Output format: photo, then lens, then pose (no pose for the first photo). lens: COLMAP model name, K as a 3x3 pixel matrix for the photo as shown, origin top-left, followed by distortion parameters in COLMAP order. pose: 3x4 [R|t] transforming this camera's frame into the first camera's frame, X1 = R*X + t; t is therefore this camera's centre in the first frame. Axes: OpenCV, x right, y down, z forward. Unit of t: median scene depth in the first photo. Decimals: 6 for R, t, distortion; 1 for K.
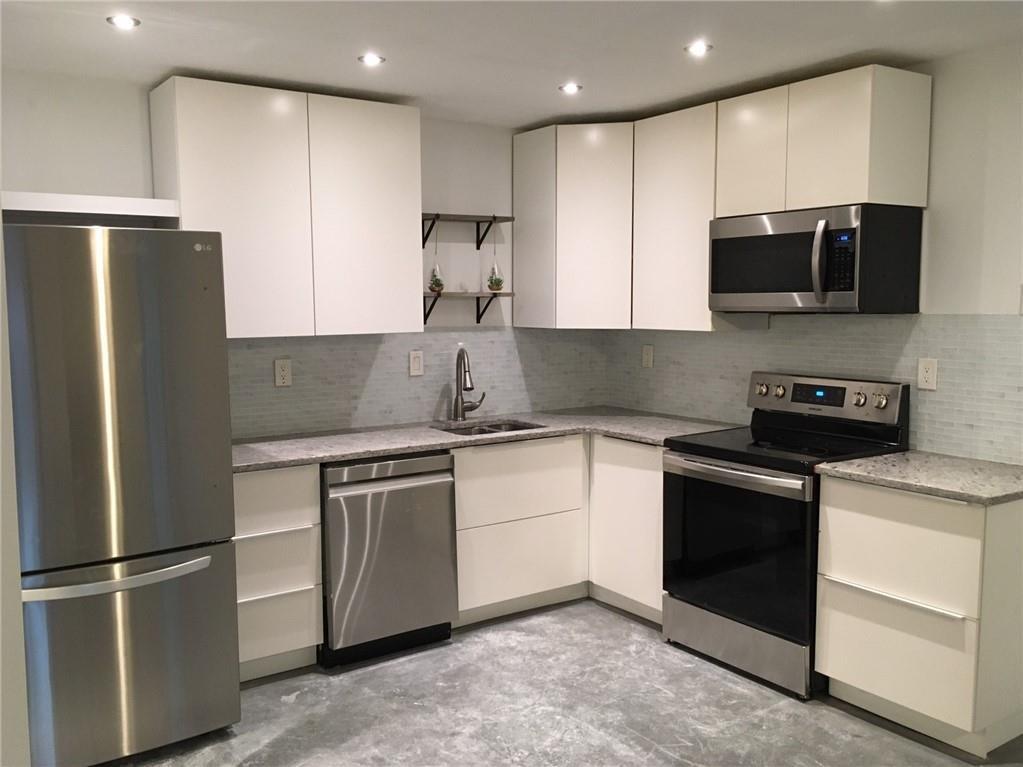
lens RADIAL K [[920.2, 0, 511.5], [0, 920.2, 383.5], [0, 0, 1]] dist [0.010324, 0.008082]
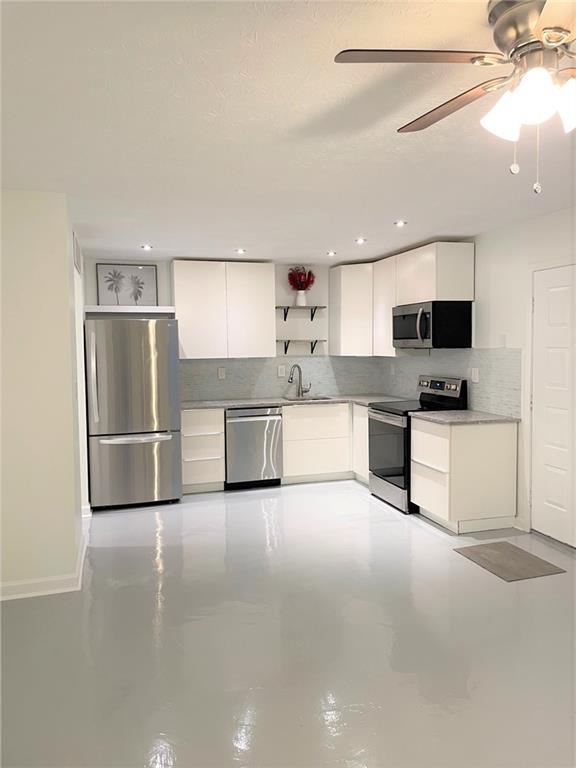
lens RADIAL K [[610.7, 0, 305.1], [0, 610.7, 382.2], [0, 0, 1]] dist [0.094089, -0.132578]
pose [[0.952954, 0.013759, -0.302801, 0.473114], [-0.022465, 0.999428, -0.025287, 0.049426], [0.302280, 0.030900, 0.952718, -0.497370]]
